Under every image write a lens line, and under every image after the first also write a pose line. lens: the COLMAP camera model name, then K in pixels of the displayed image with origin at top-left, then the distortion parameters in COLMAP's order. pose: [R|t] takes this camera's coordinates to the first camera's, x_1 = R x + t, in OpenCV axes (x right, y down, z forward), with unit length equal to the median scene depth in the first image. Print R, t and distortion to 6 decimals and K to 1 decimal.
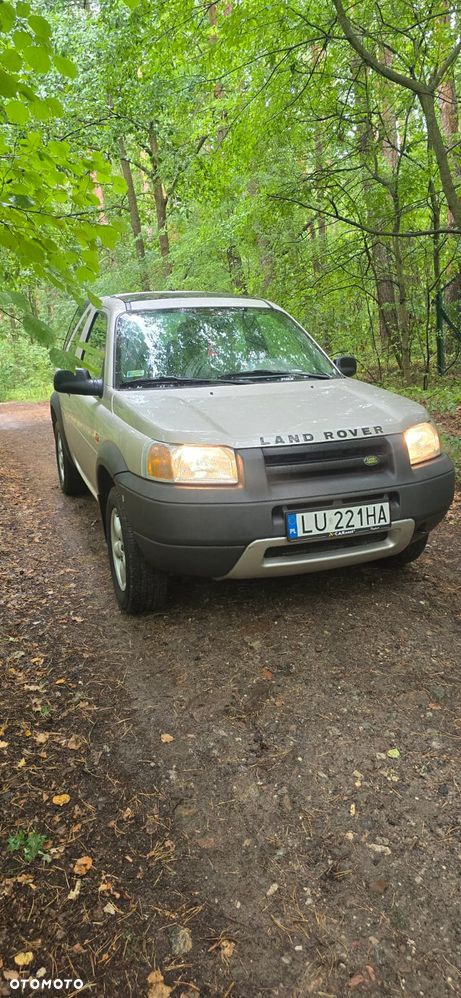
lens RADIAL K [[724.7, 0, 230.5], [0, 724.7, 499.0], [0, 0, 1]] dist [0.002819, 0.000046]
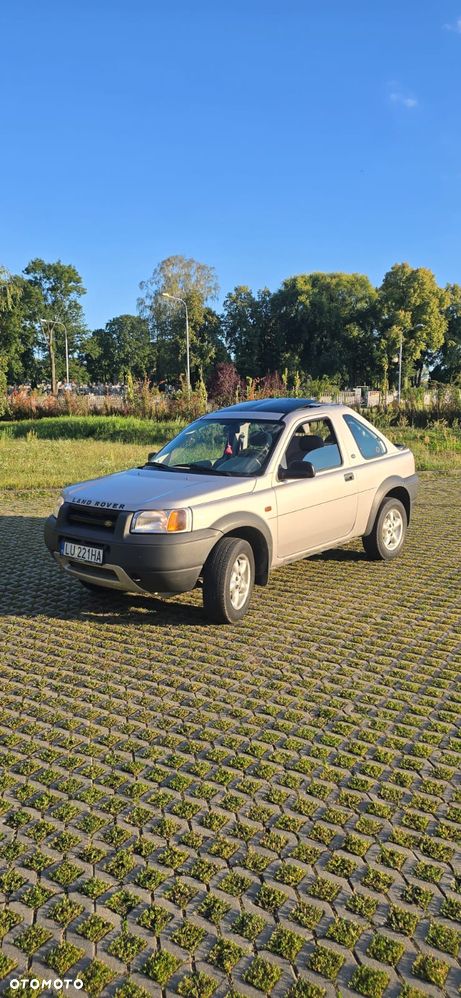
lens RADIAL K [[724.7, 0, 230.5], [0, 724.7, 499.0], [0, 0, 1]] dist [0.002819, 0.000046]
pose [[0.476045, 0.152671, -0.866068, 1.758252], [-0.225608, 0.973058, 0.047523, -0.250744], [0.849990, 0.172768, 0.497663, 0.429586]]
